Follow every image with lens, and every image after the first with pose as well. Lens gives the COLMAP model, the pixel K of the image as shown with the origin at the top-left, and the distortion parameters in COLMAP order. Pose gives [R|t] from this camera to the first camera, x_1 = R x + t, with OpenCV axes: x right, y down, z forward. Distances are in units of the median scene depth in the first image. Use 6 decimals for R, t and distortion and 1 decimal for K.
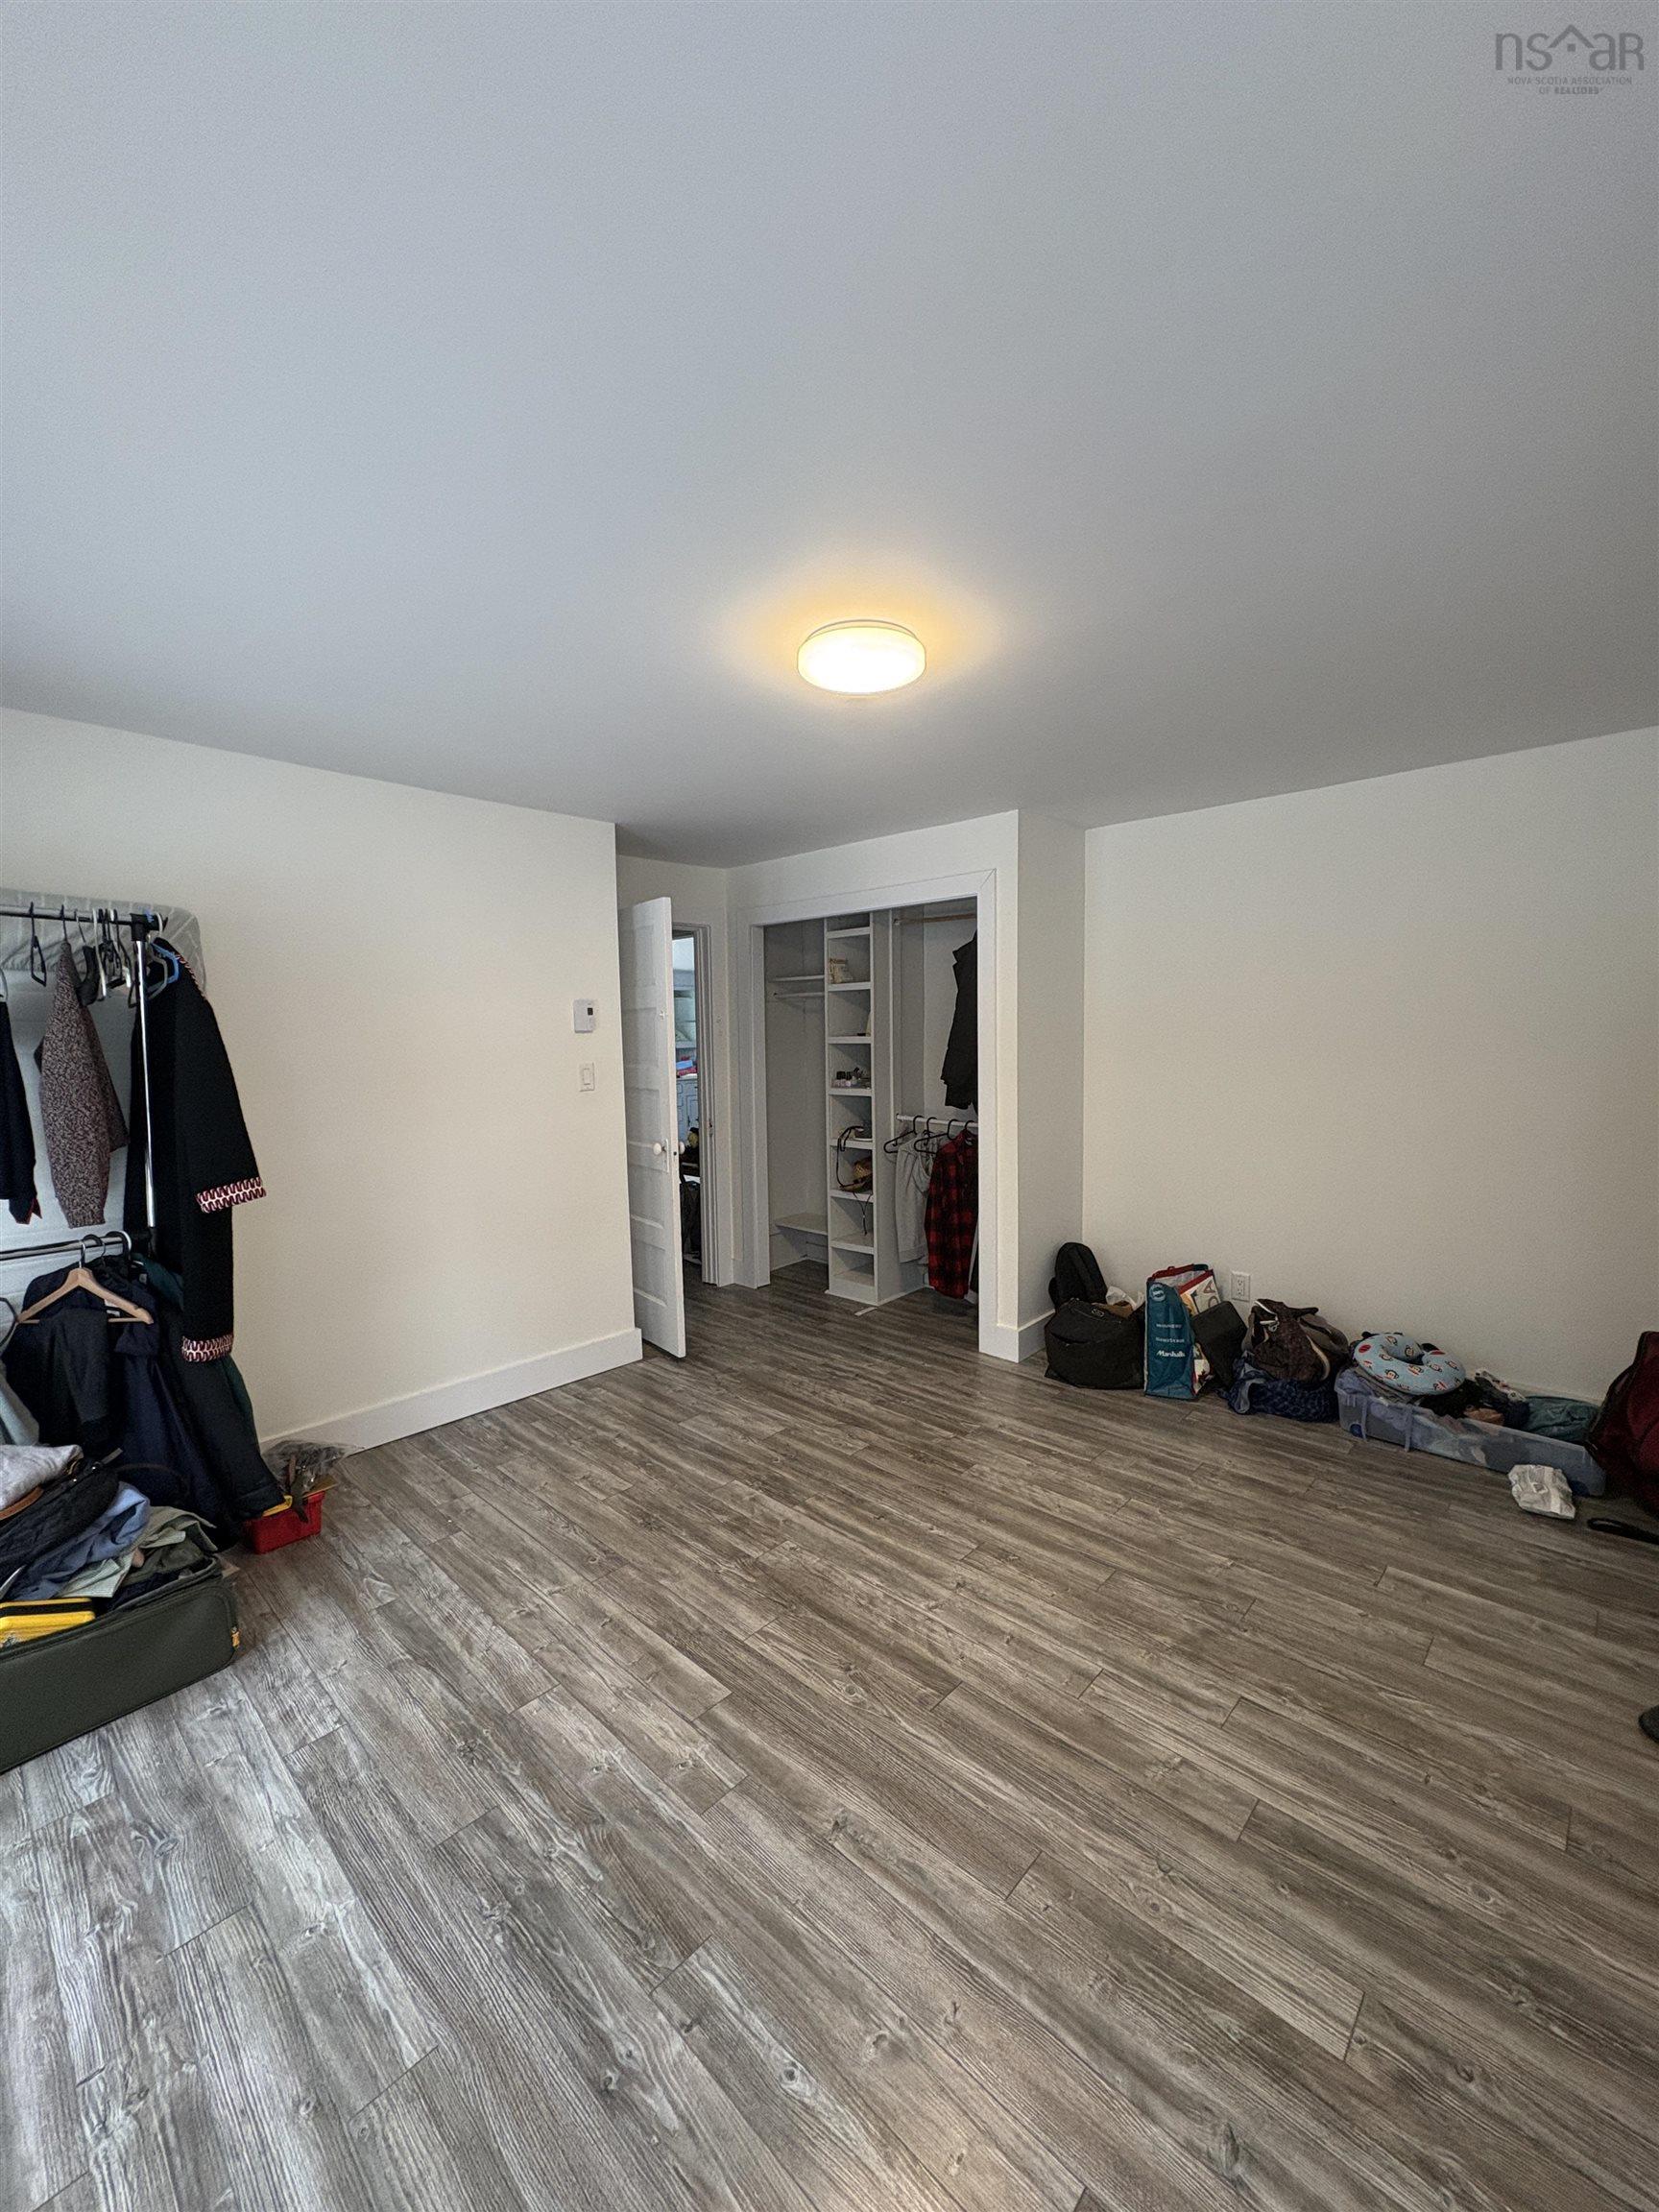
lens RADIAL K [[886.9, 0, 828.8], [0, 886.9, 1099.8], [0, 0, 1]] dist [0.001641, 0.000328]
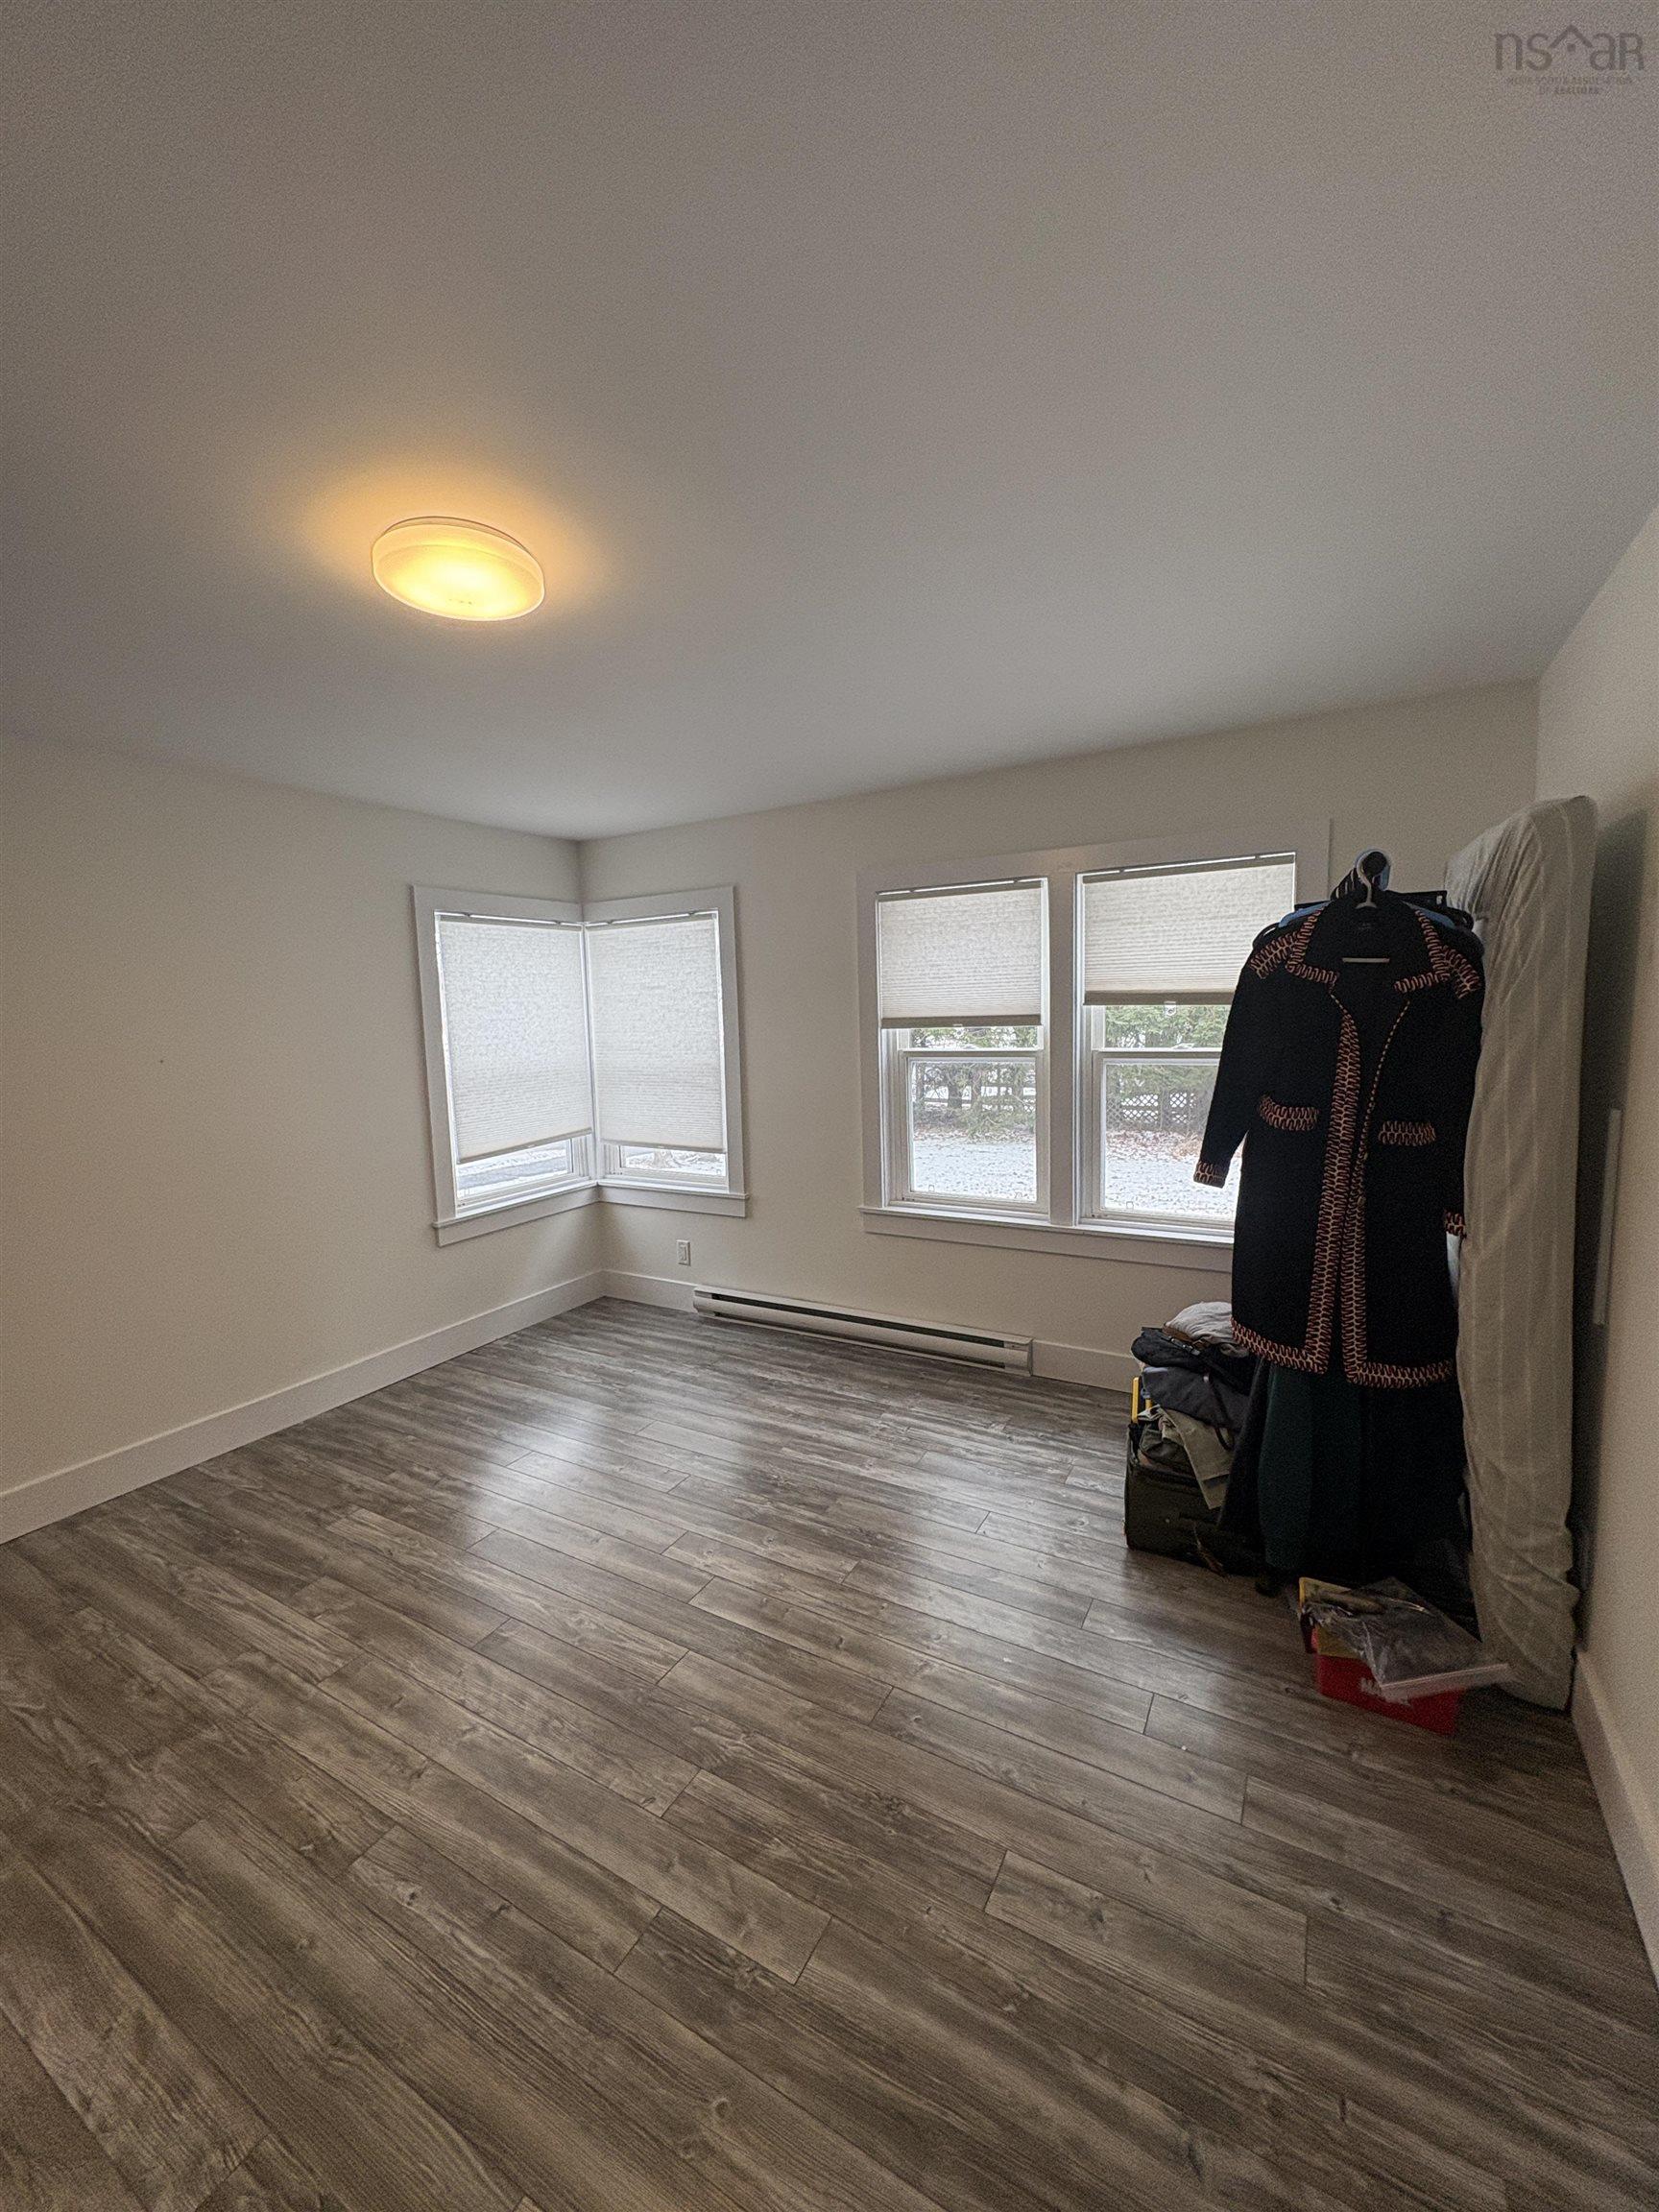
lens RADIAL K [[886.9, 0, 828.8], [0, 886.9, 1103.5], [0, 0, 1]] dist [0.001641, 0.000328]
pose [[-0.971946, 0.068999, -0.224855, -0.063196], [0.026017, 0.981675, 0.188777, -0.152908], [0.233760, 0.177631, -0.955931, 1.744684]]
